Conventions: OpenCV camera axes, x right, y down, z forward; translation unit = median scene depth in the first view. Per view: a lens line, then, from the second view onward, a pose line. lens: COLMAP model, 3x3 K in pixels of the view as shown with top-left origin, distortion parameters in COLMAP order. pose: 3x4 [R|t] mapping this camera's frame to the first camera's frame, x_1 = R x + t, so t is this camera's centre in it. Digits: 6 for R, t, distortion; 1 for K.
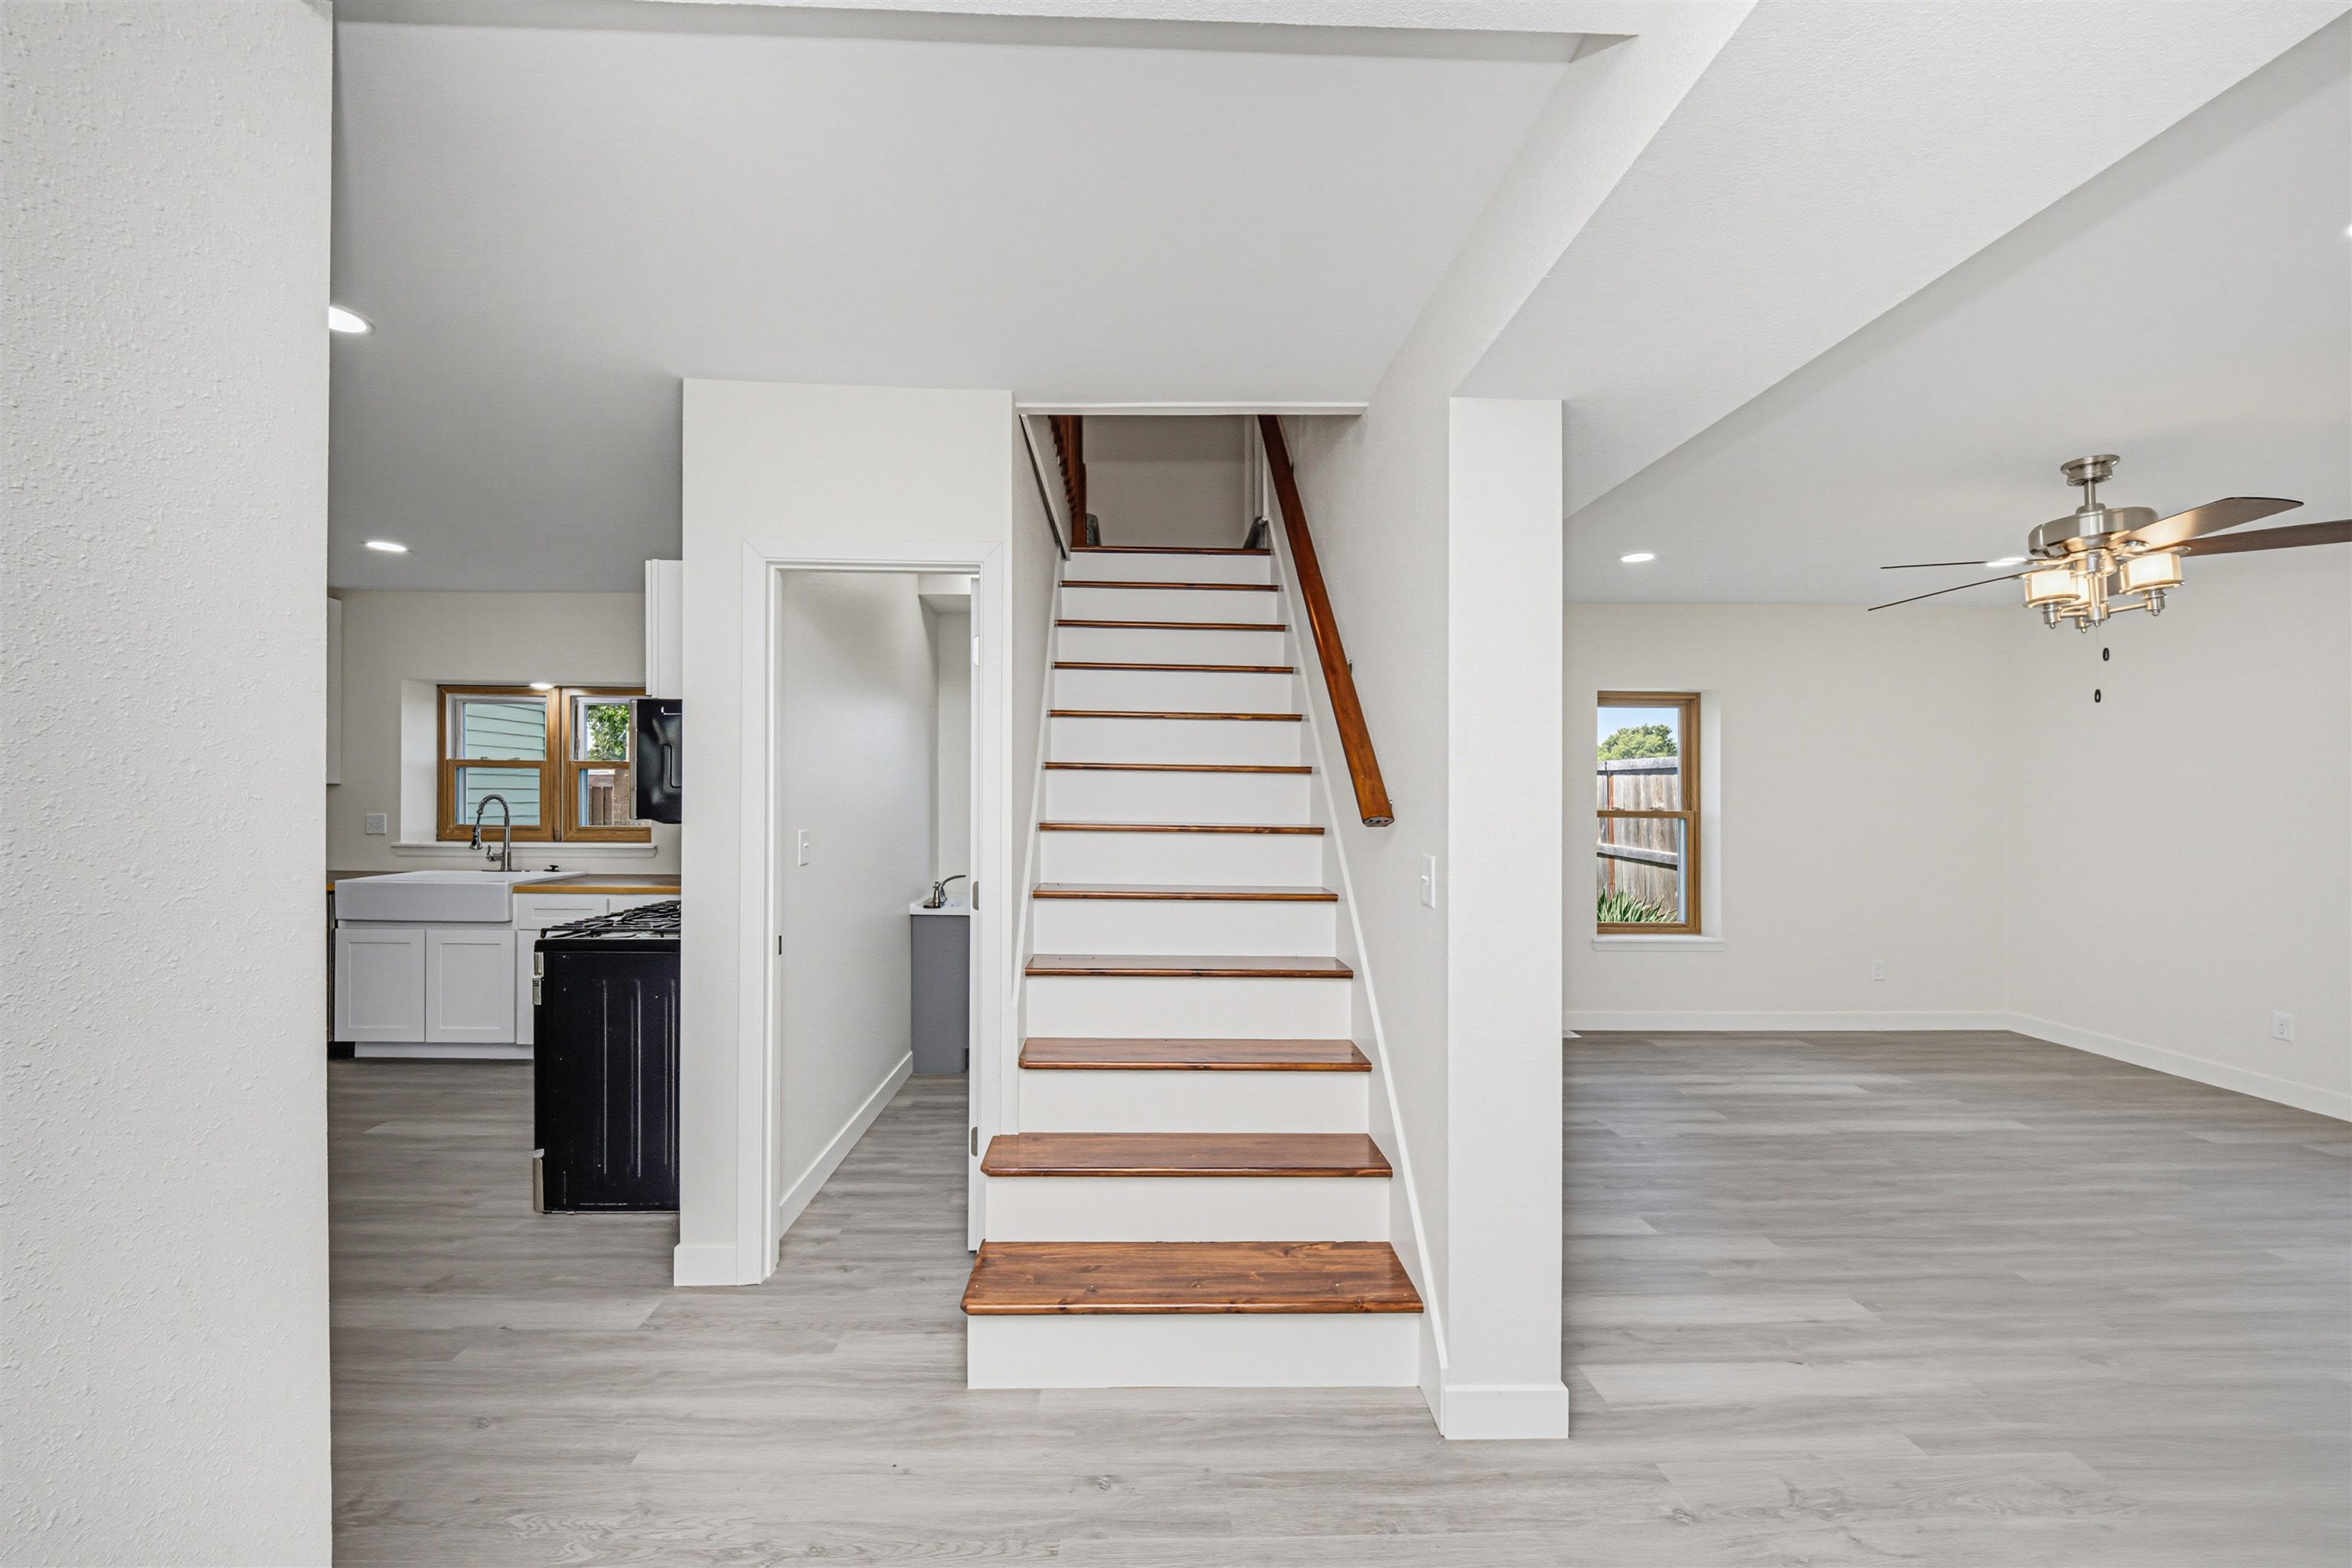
lens RADIAL K [[832.8, 0, 1172.9], [0, 832.8, 789.5], [0, 0, 1]] dist [-0.009744, -0.000747]
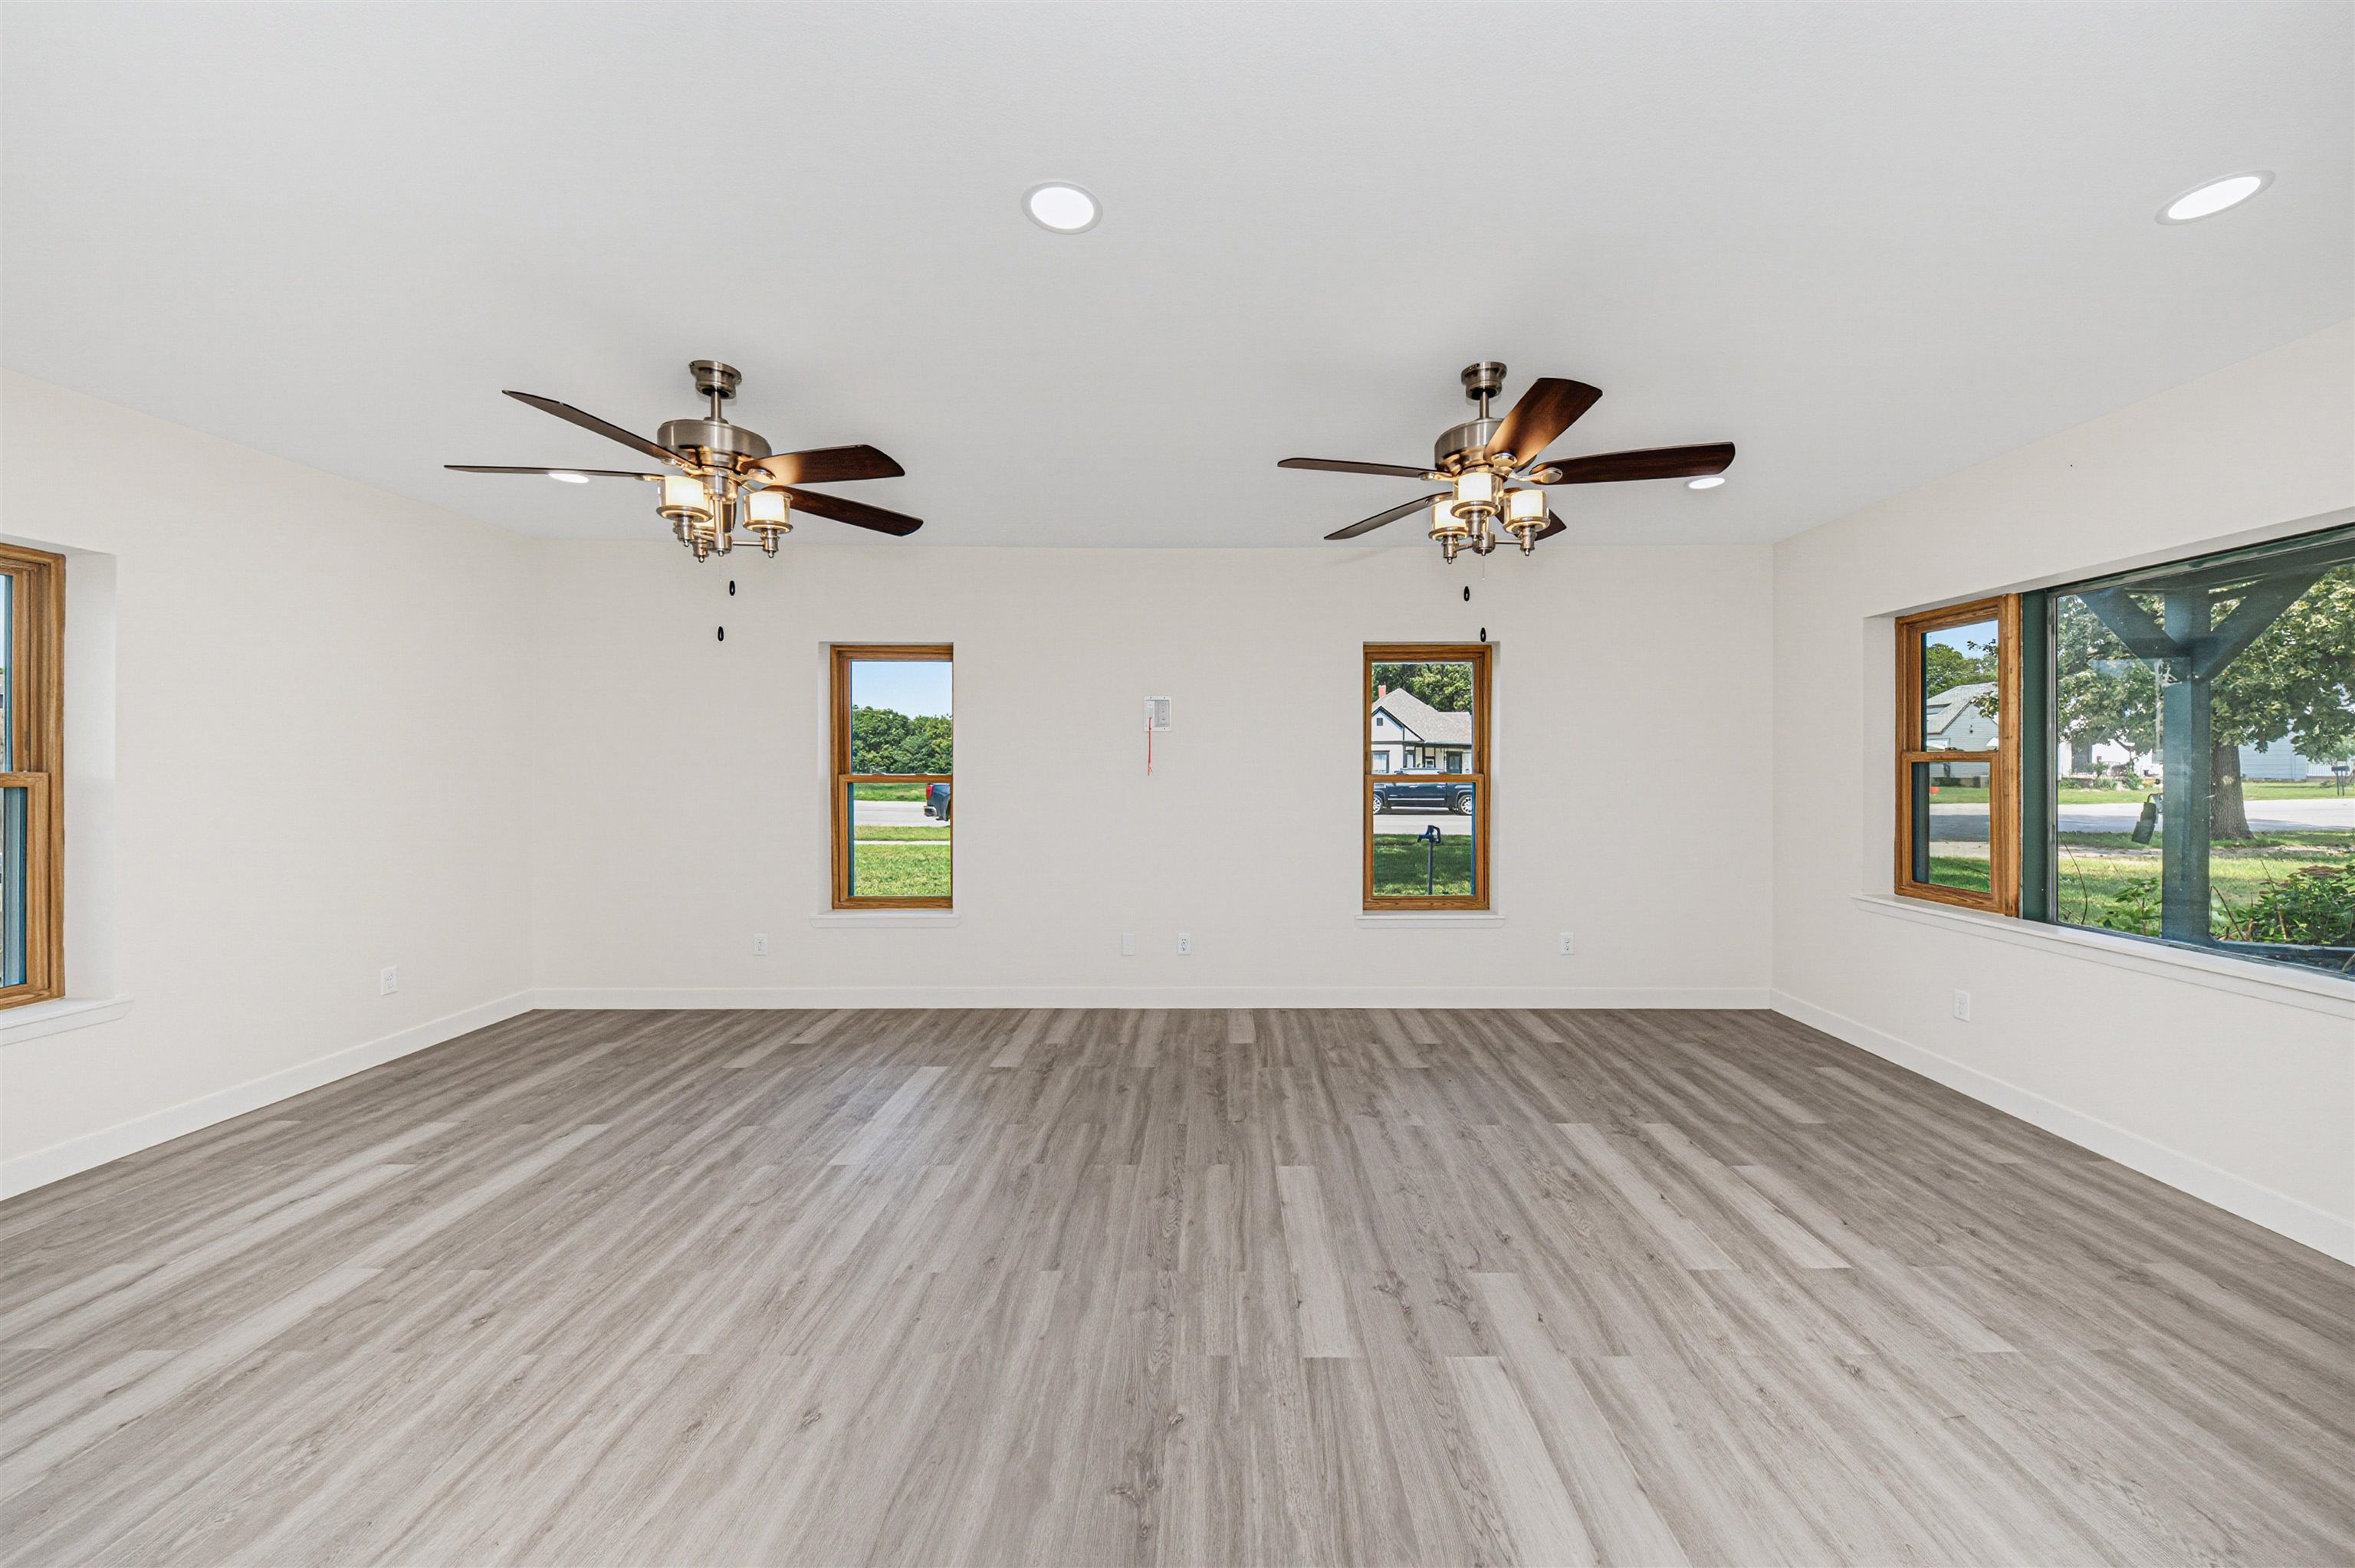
lens RADIAL K [[833.7, 0, 1183.7], [0, 833.7, 759.1], [0, 0, 1]] dist [-0.009744, -0.000747]
pose [[0.034128, -0.003524, 0.999411, 0.232817], [-0.007799, 0.999962, 0.003792, 0.015866], [-0.999387, -0.007924, 0.034099, 0.457268]]
